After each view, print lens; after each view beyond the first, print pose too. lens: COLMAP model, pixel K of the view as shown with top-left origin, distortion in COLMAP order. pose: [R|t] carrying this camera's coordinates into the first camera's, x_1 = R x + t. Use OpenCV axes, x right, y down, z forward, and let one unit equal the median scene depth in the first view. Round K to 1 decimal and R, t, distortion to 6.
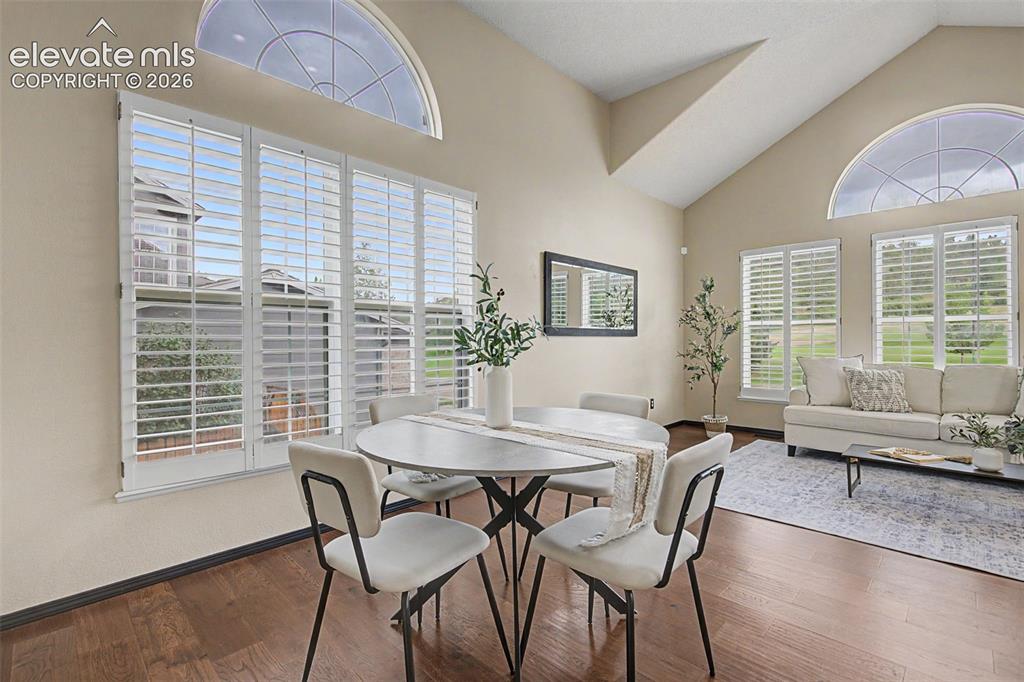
lens RADIAL K [[477.3, 0, 530.8], [0, 477.3, 339.7], [0, 0, 1]] dist [0.027502, 0.000068]
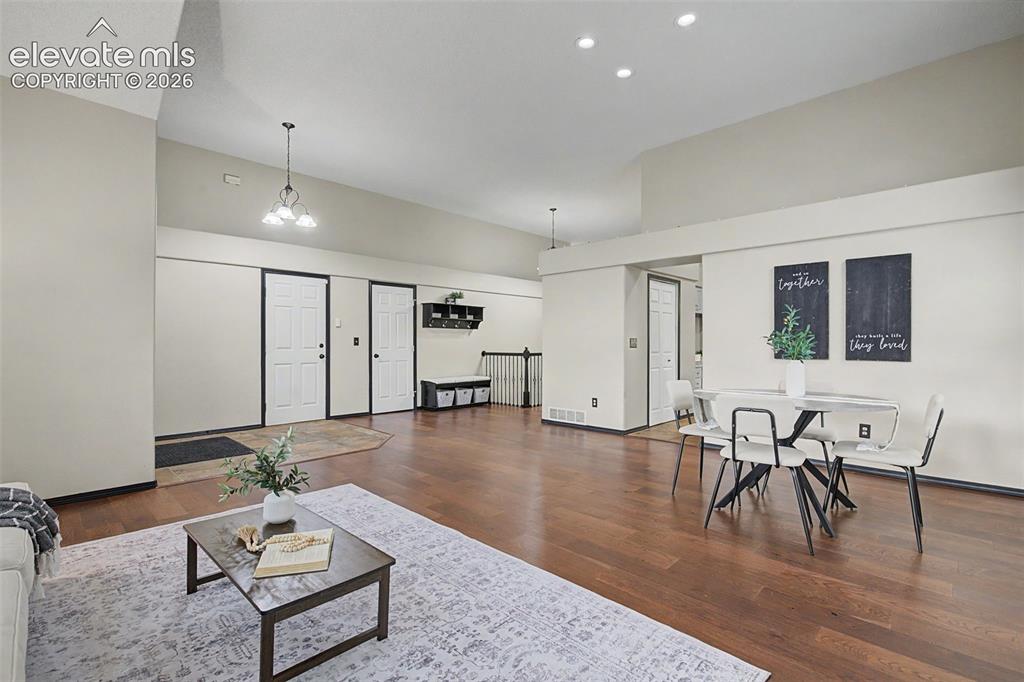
lens RADIAL K [[466.1, 0, 512.0], [0, 466.1, 341.0], [0, 0, 1]] dist [-0.000994, -0.000168]
pose [[-0.999769, 0.004217, 0.021063, 0.548425], [0.003940, 0.999905, -0.013182, 0.002304], [-0.021116, -0.013096, -0.999691, 1.651621]]
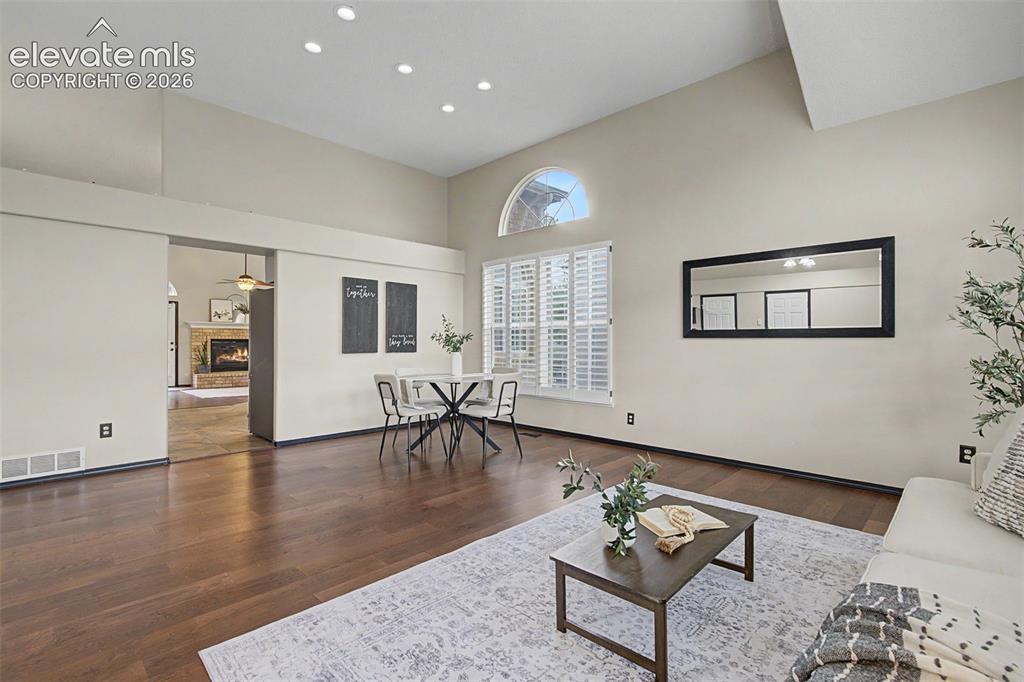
lens RADIAL K [[471.7, 0, 516.1], [0, 471.7, 344.1], [0, 0, 1]] dist [0.001071, 0.000009]
pose [[-0.009331, 0.012179, -0.999882, 1.518219], [0.005255, 0.999913, 0.012130, -0.011908], [0.999943, -0.005142, -0.009394, 0.841419]]
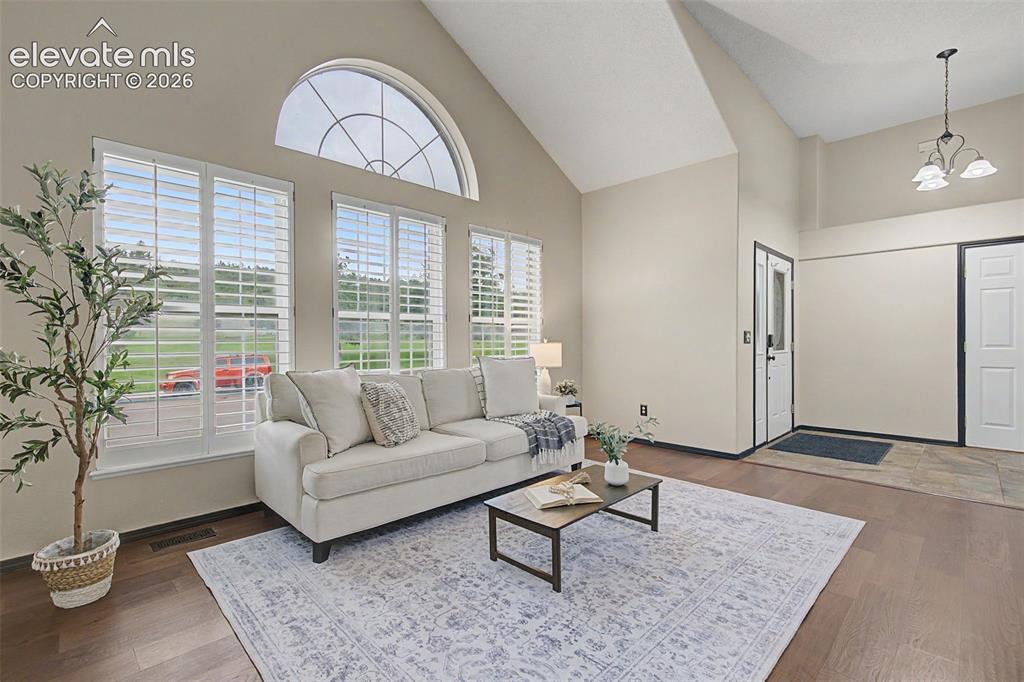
lens RADIAL K [[461.6, 0, 516.4], [0, 461.6, 342.7], [0, 0, 1]] dist [0.012474, 0.000166]
pose [[0.029637, 0.000302, 0.999561, 0.056673], [-0.005330, 0.999986, -0.000144, 0.001176], [-0.999547, -0.005323, 0.029638, 1.126744]]
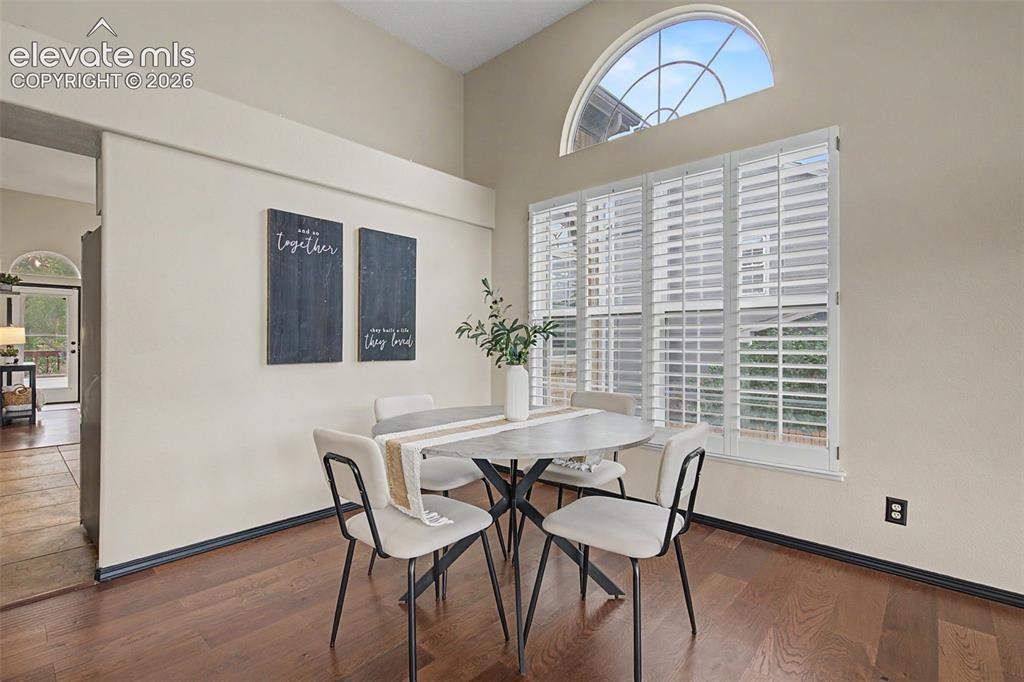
lens RADIAL K [[466.1, 0, 512.0], [0, 466.1, 341.0], [0, 0, 1]] dist [-0.000994, -0.000168]
pose [[0.015807, 0.007046, -0.999850, 0.622945], [0.004607, 0.999964, 0.007119, -0.006867], [0.999864, -0.004719, 0.015774, 0.611586]]
